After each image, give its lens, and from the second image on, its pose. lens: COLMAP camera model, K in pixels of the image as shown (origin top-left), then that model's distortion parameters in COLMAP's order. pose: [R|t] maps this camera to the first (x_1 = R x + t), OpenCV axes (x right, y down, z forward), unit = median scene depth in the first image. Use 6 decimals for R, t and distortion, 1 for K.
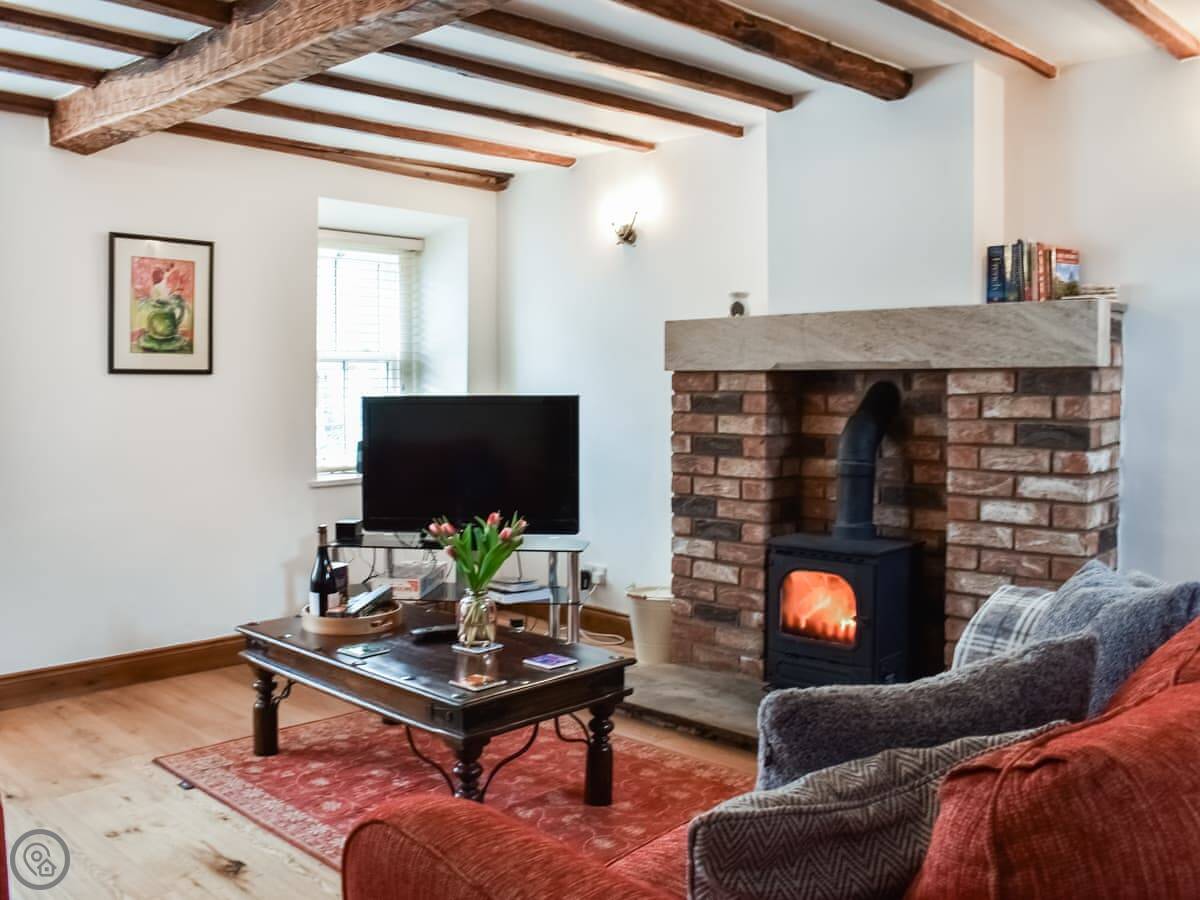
lens RADIAL K [[1087.7, 0, 600.7], [0, 1087.7, 484.9], [0, 0, 1]] dist [-0.052376, -0.009324]
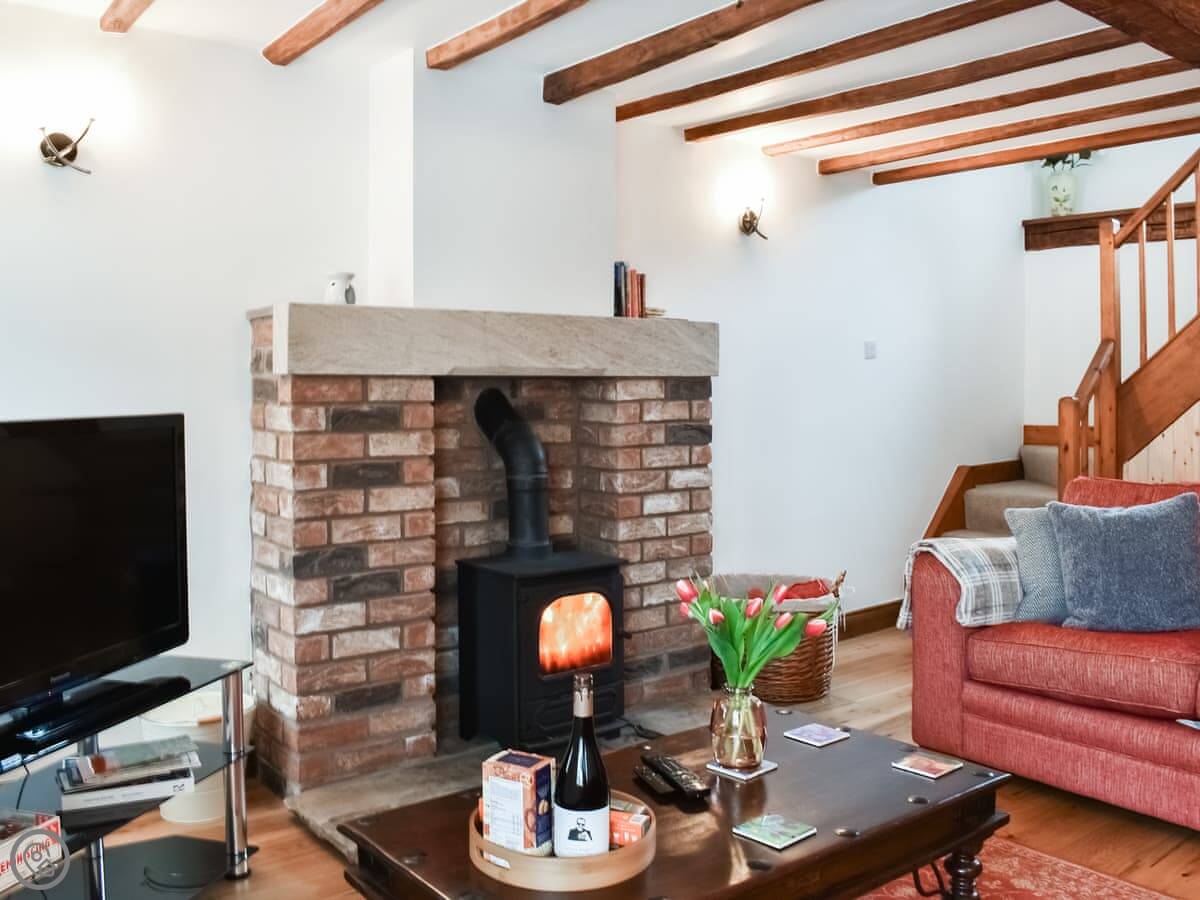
lens RADIAL K [[1084.8, 0, 602.2], [0, 1084.8, 413.7], [0, 0, 1]] dist [-0.054248, -0.005584]
pose [[0.137060, -0.028856, 0.990142, -0.653116], [0.087788, 0.995996, 0.016875, -0.081044], [-0.986665, 0.084610, 0.139045, 0.778991]]
